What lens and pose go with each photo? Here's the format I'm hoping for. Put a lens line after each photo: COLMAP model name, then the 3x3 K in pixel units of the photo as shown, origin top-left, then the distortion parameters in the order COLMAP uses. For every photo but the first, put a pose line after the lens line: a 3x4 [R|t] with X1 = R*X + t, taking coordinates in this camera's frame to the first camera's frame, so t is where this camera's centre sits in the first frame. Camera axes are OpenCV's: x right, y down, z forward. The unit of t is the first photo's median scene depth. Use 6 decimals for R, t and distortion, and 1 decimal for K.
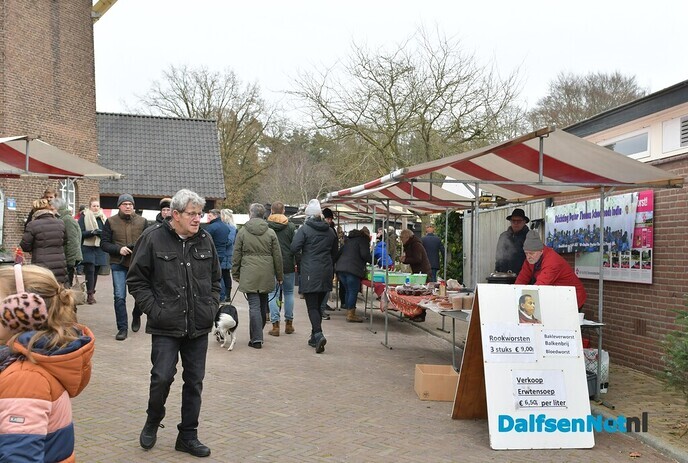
lens RADIAL K [[740.6, 0, 350.5], [0, 740.6, 249.9], [0, 0, 1]] dist [-0.029552, 0.000000]
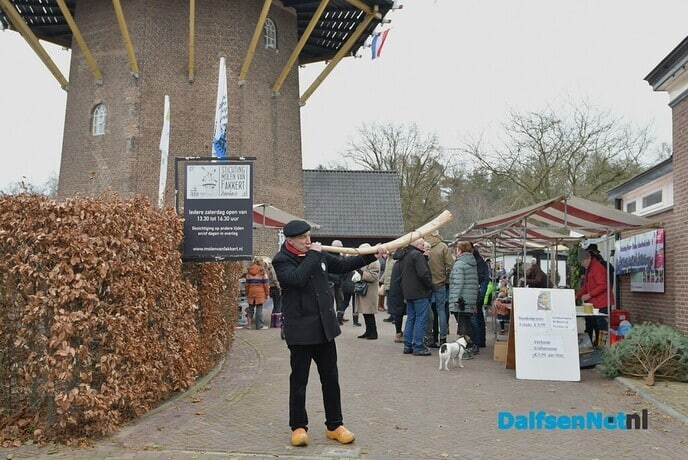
lens RADIAL K [[713.5, 0, 344.1], [0, 713.5, 230.1], [0, 0, 1]] dist [-0.023438, 0.000000]
pose [[0.963755, -0.025056, -0.265609, 0.053486], [0.005509, 0.997237, -0.074084, 0.007326], [0.266732, 0.069935, 0.961230, -0.168486]]
